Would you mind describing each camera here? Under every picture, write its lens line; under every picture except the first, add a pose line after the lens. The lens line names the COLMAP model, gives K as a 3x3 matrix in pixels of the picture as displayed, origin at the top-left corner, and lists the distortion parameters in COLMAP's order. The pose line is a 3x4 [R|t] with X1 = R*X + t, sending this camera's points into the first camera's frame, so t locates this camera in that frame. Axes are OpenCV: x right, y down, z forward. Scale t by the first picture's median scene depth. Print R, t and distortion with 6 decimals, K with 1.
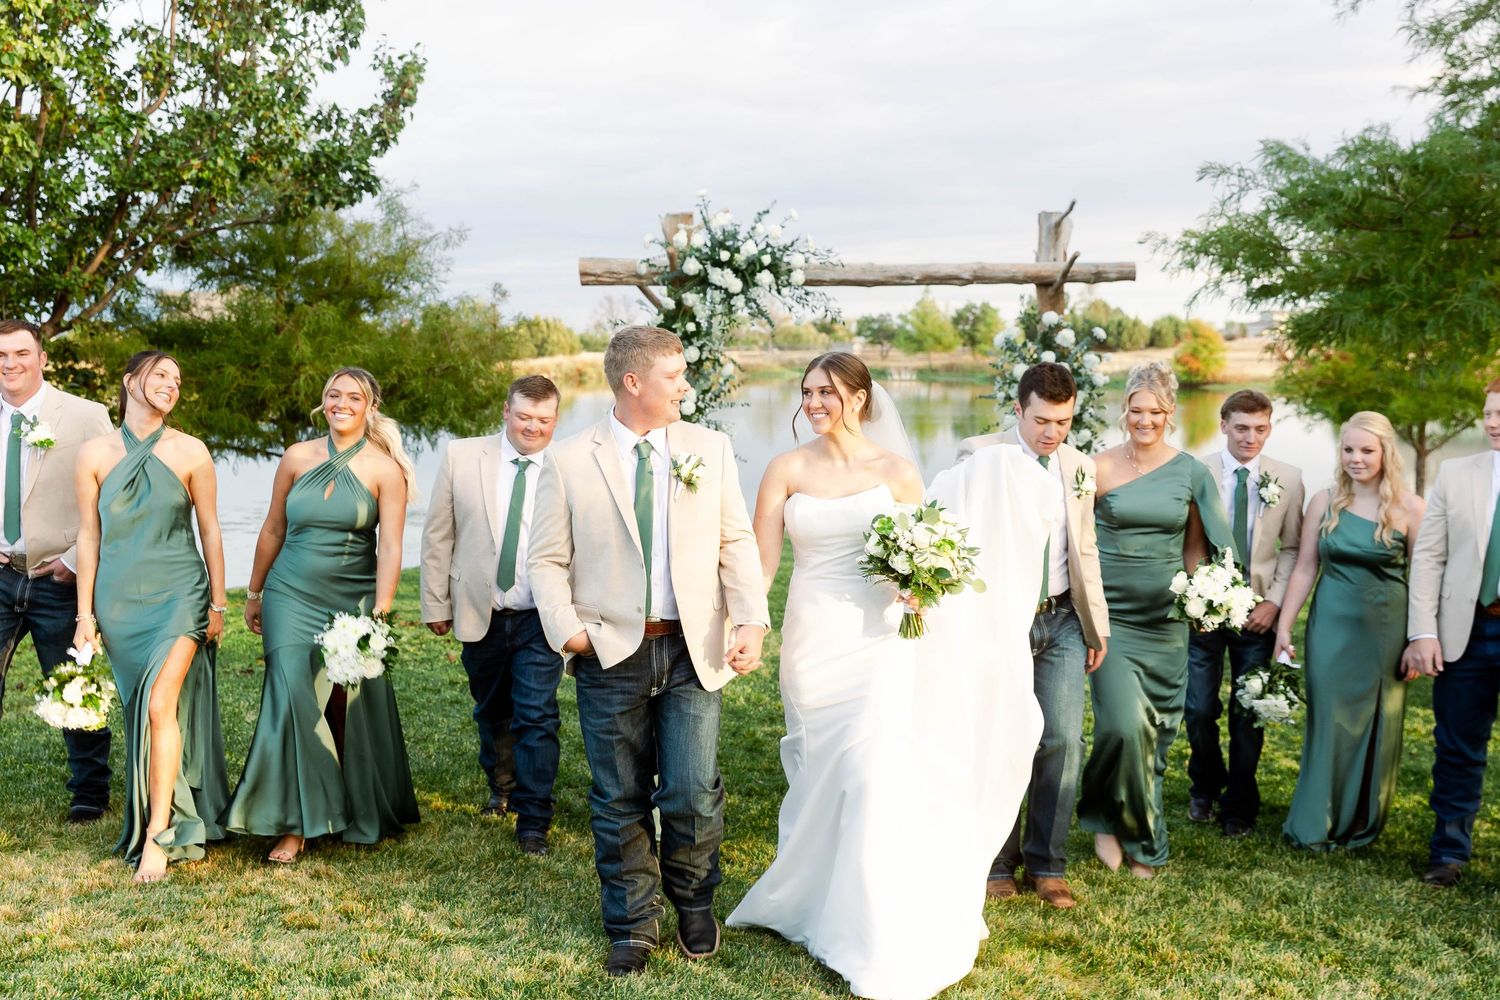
lens RADIAL K [[1780.8, 0, 754.6], [0, 1780.8, 503.2], [0, 0, 1]] dist [0.009261, -0.002289]
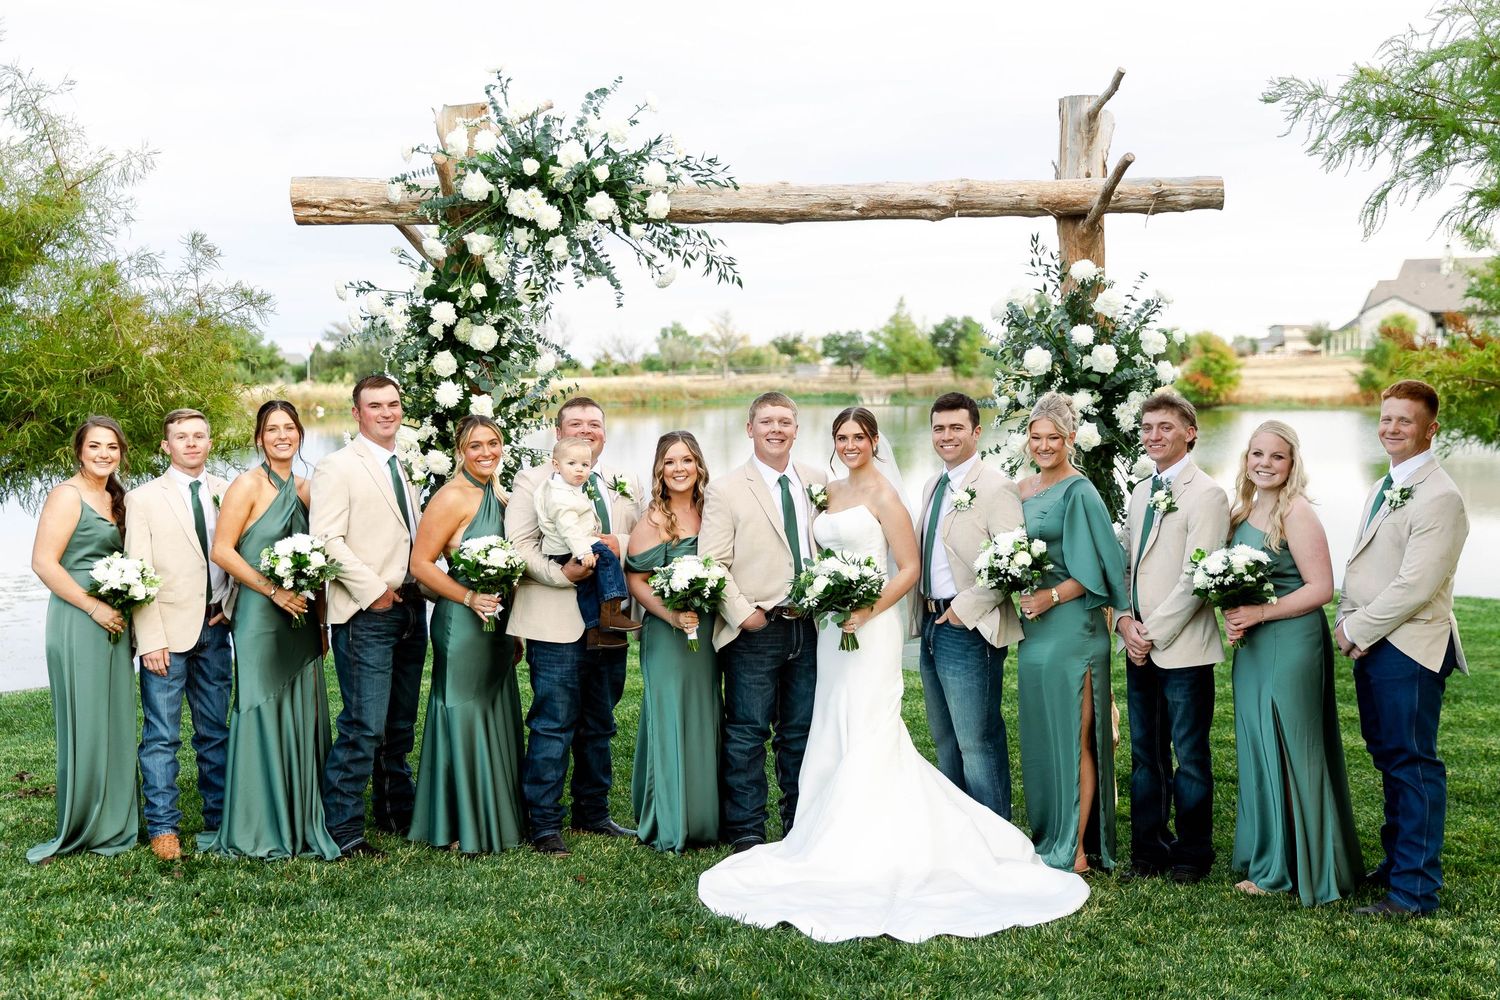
lens RADIAL K [[1901.2, 0, 754.7], [0, 1901.2, 502.4], [0, 0, 1]] dist [0.000266, 0.031931]
pose [[0.999782, -0.012777, 0.016530, 0.044172], [0.013119, 0.999700, -0.020695, -0.014240], [-0.016261, 0.020908, 0.999649, 0.366089]]
